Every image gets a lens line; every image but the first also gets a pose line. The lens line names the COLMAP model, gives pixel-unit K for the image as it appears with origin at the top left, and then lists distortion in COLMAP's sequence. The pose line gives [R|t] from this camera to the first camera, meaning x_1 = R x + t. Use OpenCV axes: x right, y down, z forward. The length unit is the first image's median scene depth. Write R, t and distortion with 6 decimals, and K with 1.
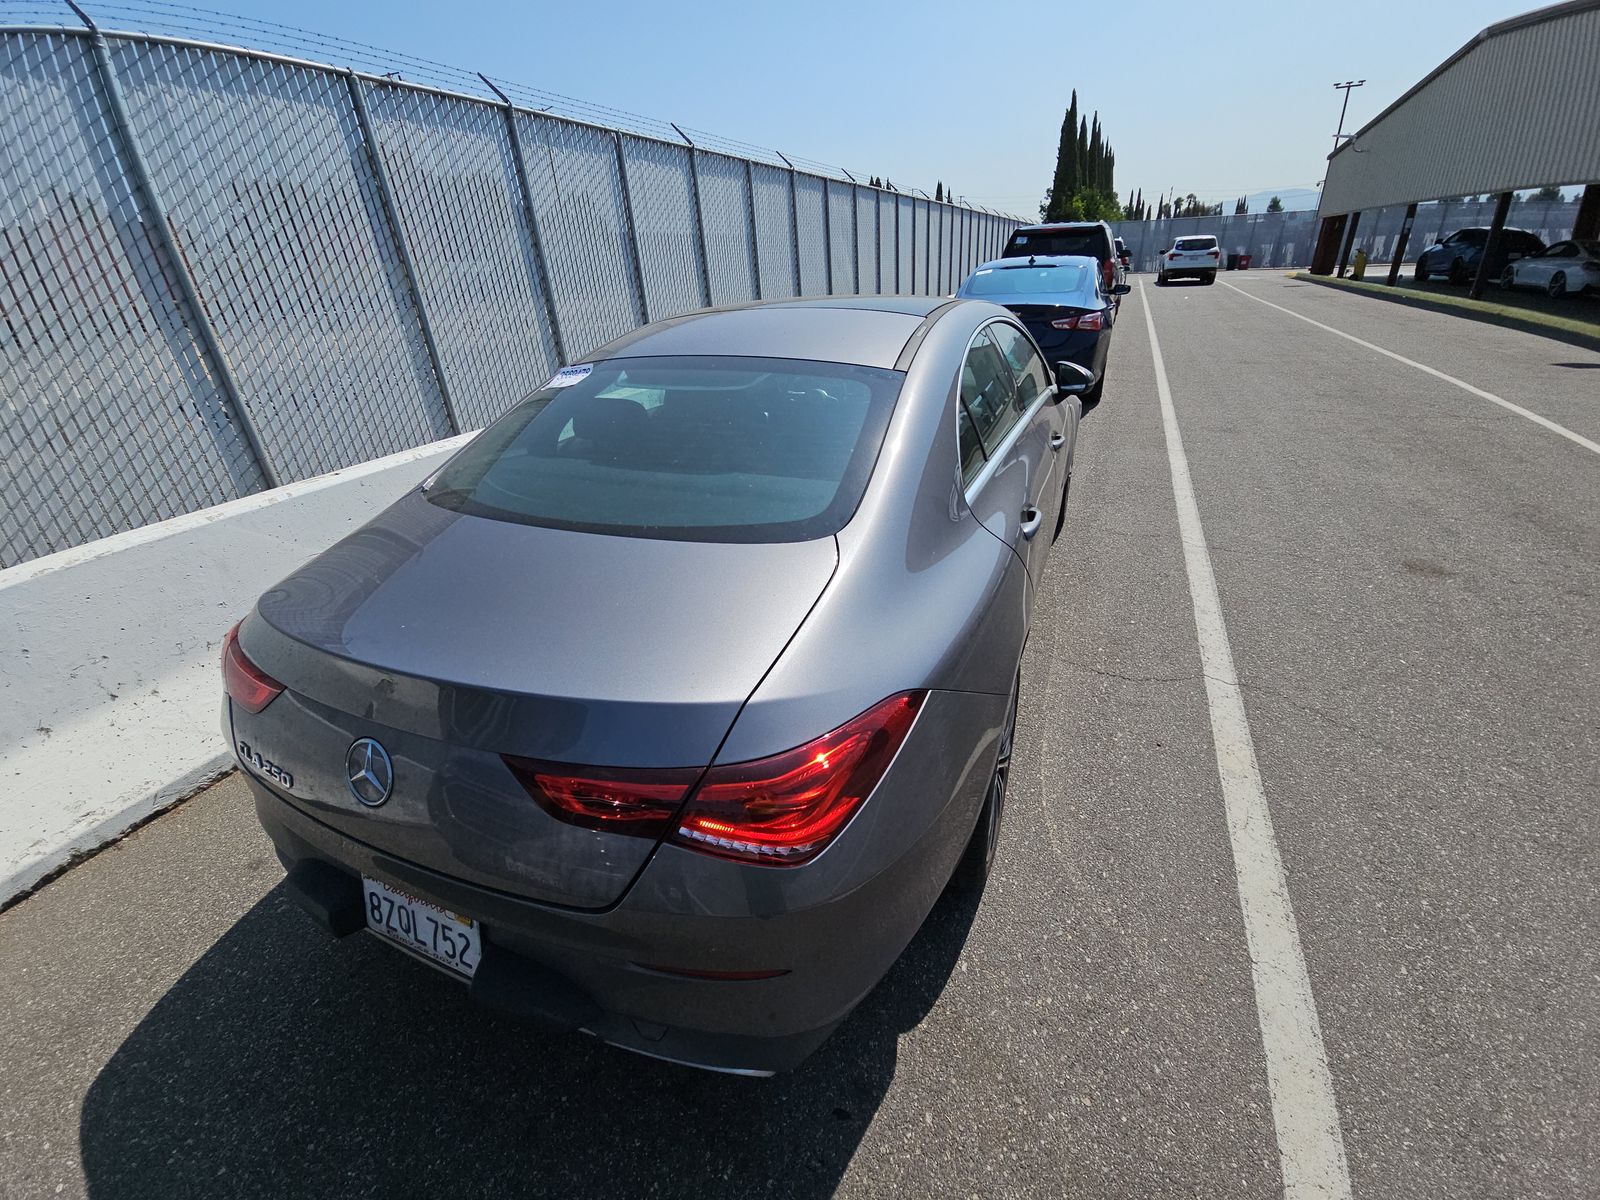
lens RADIAL K [[657.8, 0, 795.0], [0, 657.8, 592.3], [0, 0, 1]] dist [0.010345, -0.009203]
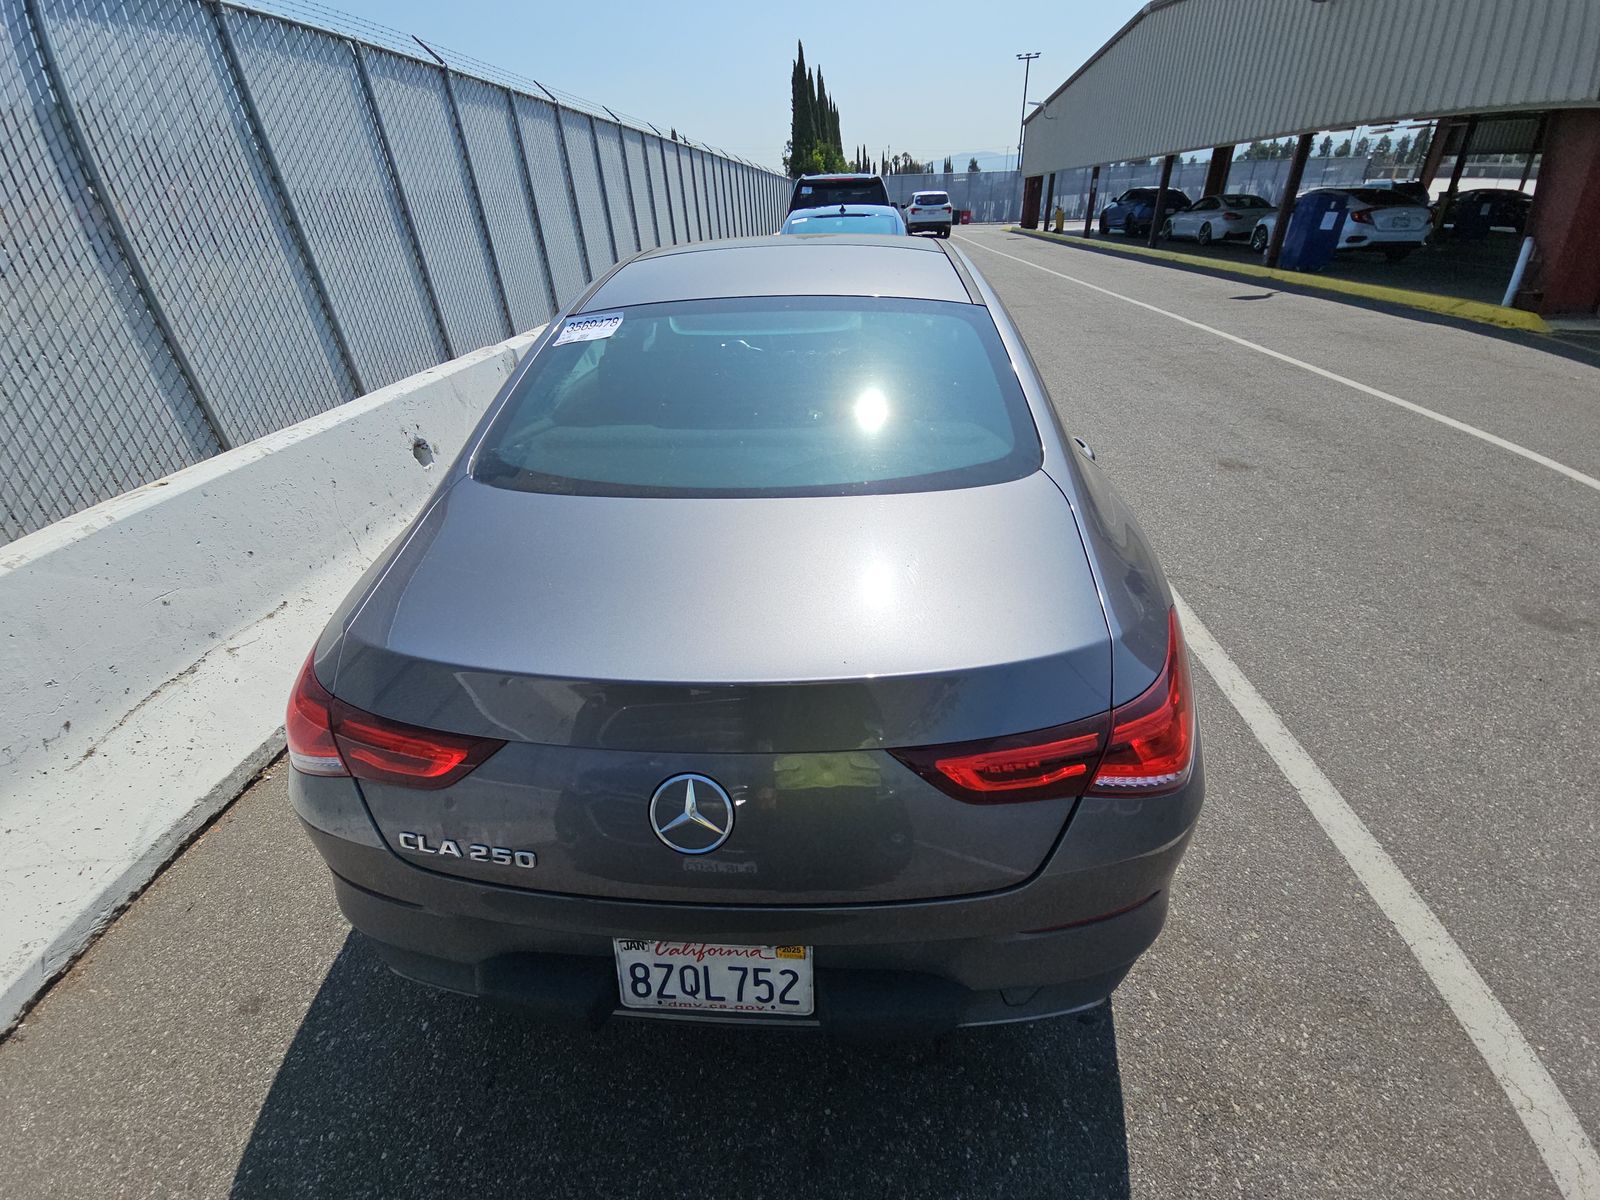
lens RADIAL K [[657.8, 0, 799.2], [0, 657.8, 594.3], [0, 0, 1]] dist [0.010345, -0.009203]
pose [[0.940289, -0.160360, 0.300235, -0.107657], [0.142642, 0.986521, 0.080183, -0.005970], [-0.309046, -0.032569, 0.950489, 0.030056]]
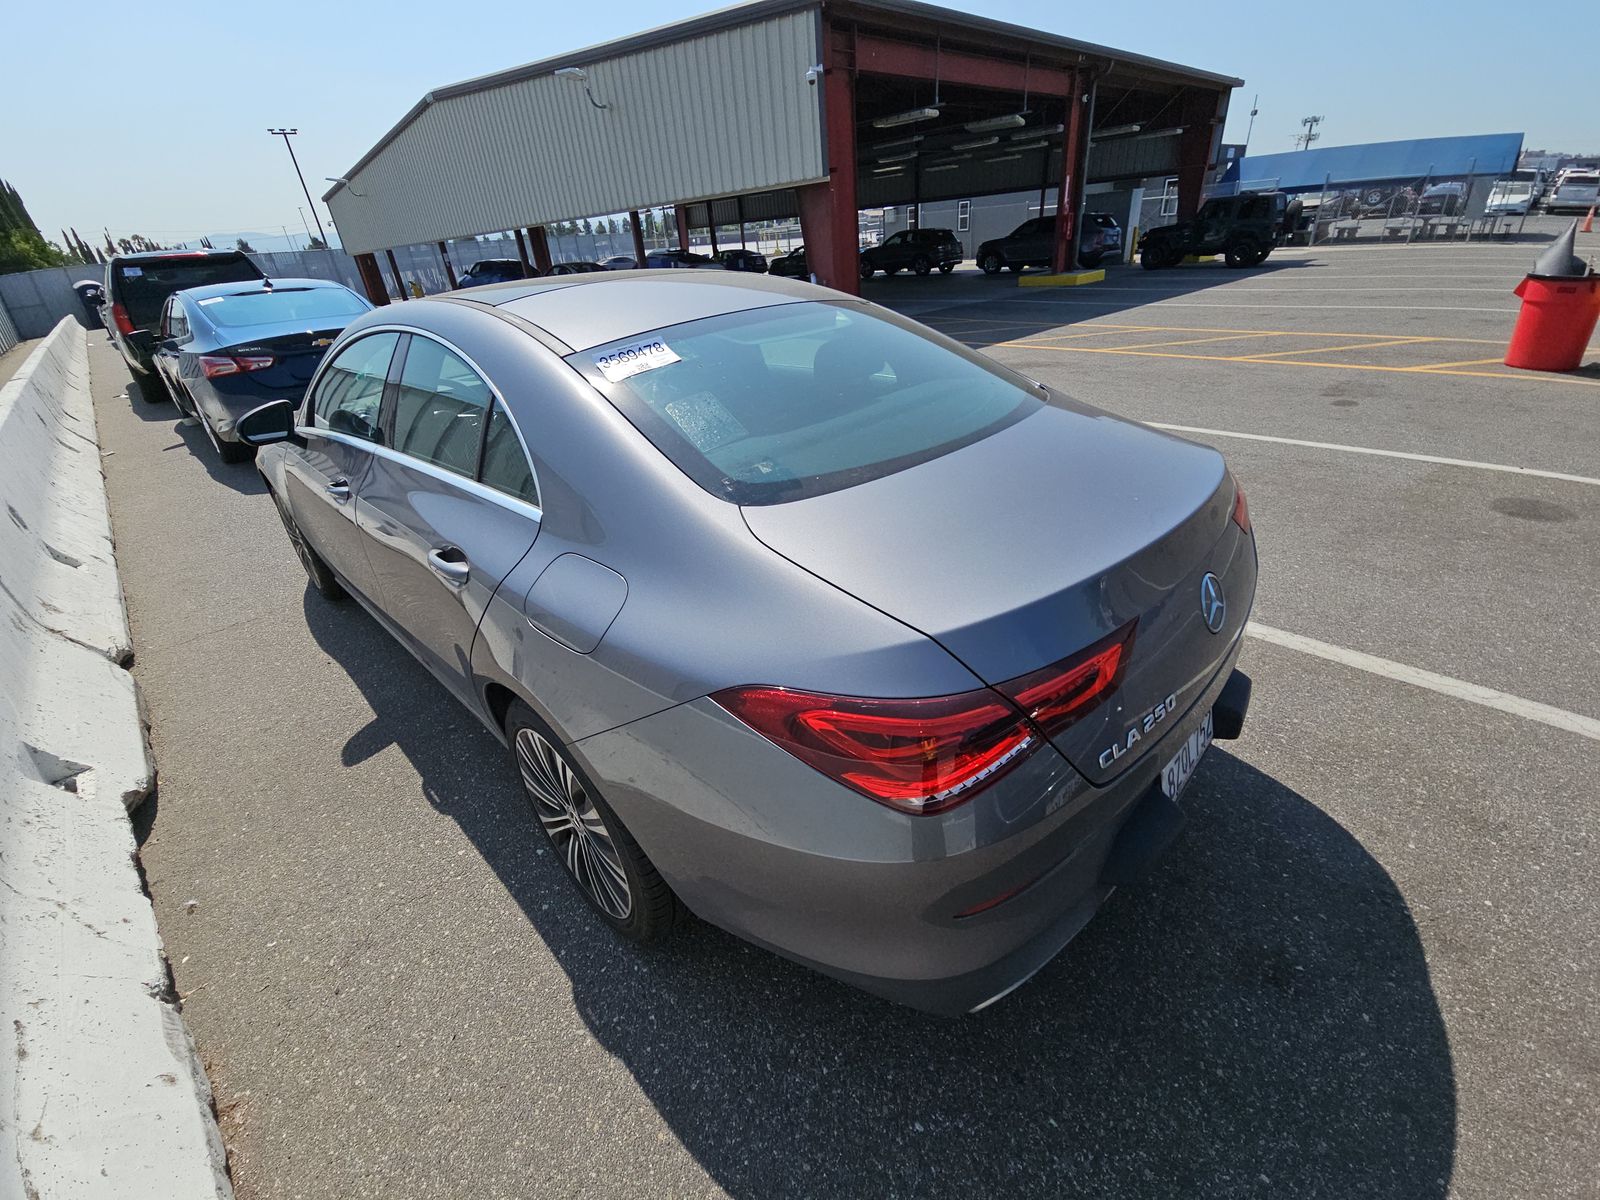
lens RADIAL K [[657.8, 0, 807.1], [0, 657.8, 599.0], [0, 0, 1]] dist [0.010345, -0.009203]
pose [[0.346329, -0.428717, 0.834420, -0.279805], [0.464535, 0.851134, 0.244498, -0.052105], [-0.815024, 0.302941, 0.493927, 0.155648]]
